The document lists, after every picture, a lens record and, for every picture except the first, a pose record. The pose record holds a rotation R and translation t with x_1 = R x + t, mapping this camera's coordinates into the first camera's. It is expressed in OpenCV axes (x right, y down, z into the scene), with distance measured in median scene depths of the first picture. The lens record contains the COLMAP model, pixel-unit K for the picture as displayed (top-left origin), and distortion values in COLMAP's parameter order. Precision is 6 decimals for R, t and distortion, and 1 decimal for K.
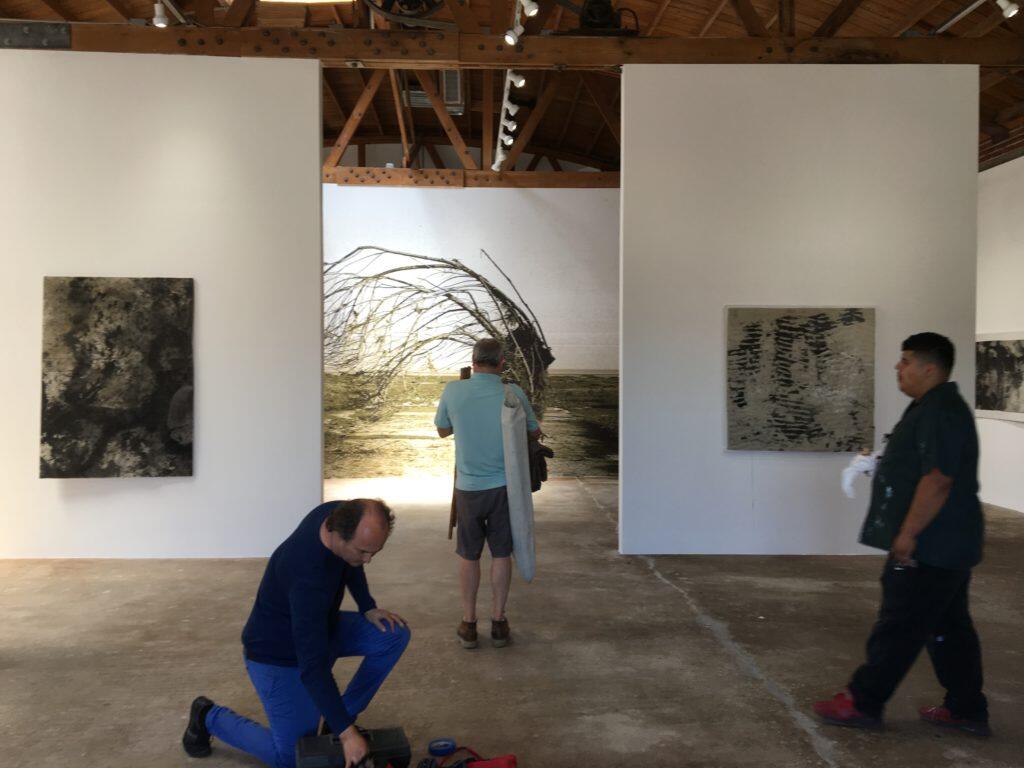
lens RADIAL K [[871.2, 0, 512.0], [0, 871.2, 384.0], [0, 0, 1]] dist [0.103361, -0.118923]
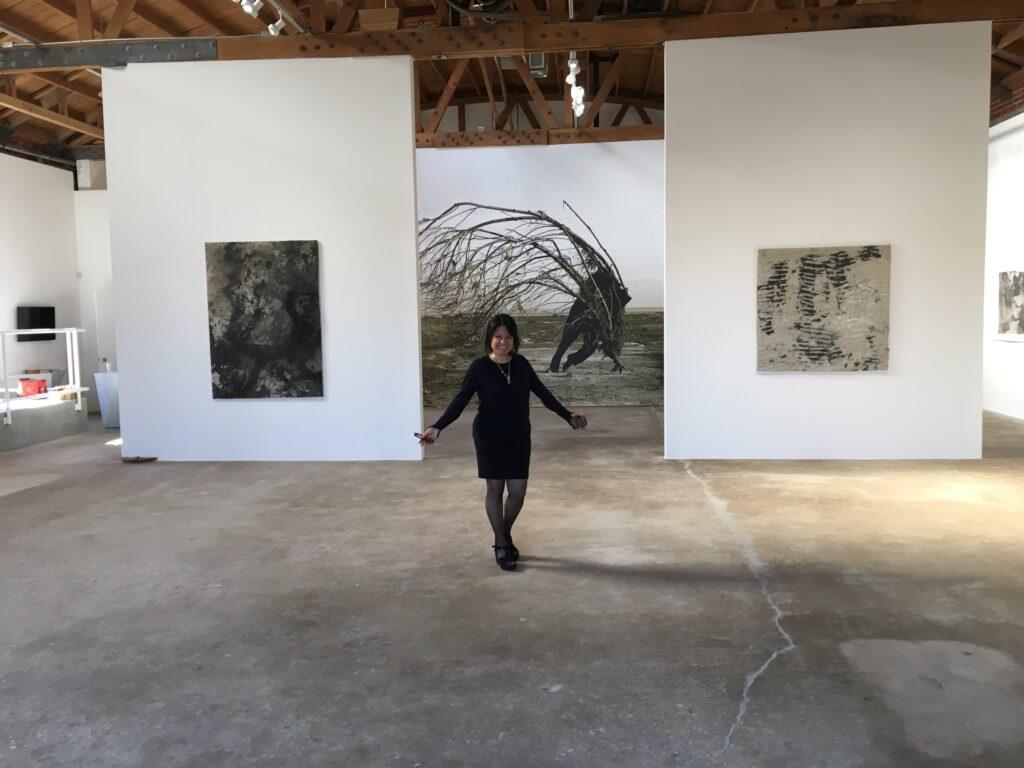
lens RADIAL K [[859.8, 0, 523.0], [0, 859.8, 401.2], [0, 0, 1]] dist [0.030009, -0.007768]
pose [[0.992763, -0.011812, -0.119511, 0.069892], [0.021891, 0.996277, 0.083380, 0.012145], [0.118081, -0.085393, 0.989325, -0.188960]]
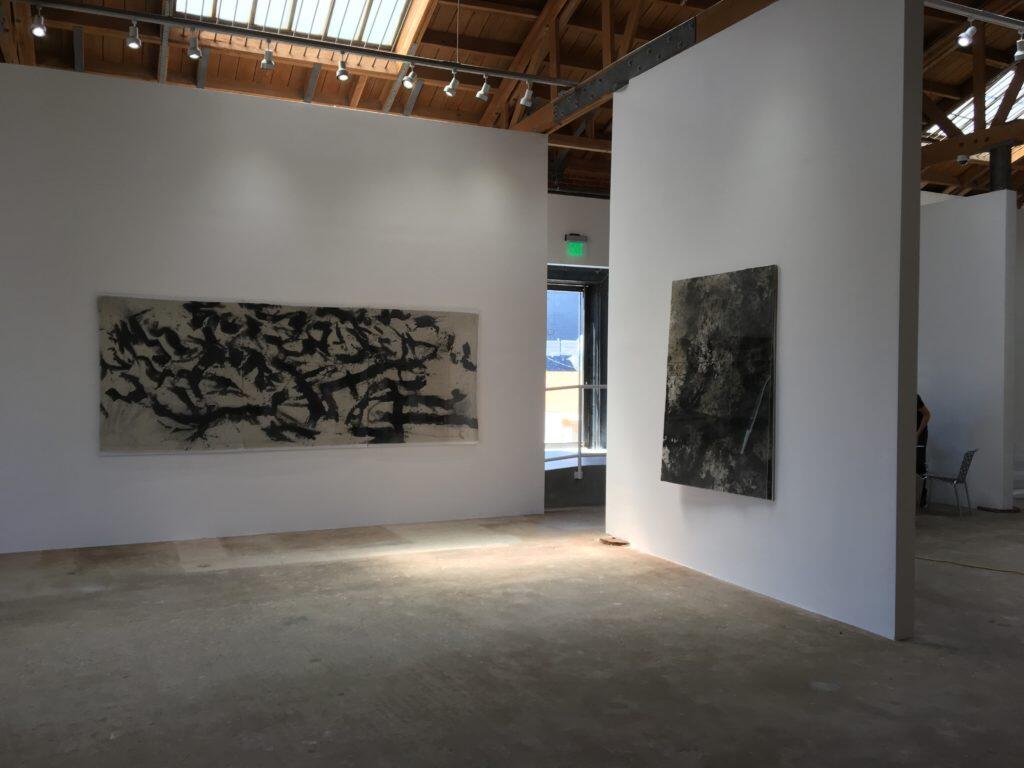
lens RADIAL K [[871.2, 0, 512.0], [0, 871.2, 384.0], [0, 0, 1]] dist [0.103361, -0.118923]
pose [[0.378064, 0.010492, -0.925720, 0.299660], [-0.021798, 0.999759, 0.002429, -0.002626], [0.925523, 0.019261, 0.378202, 0.422861]]
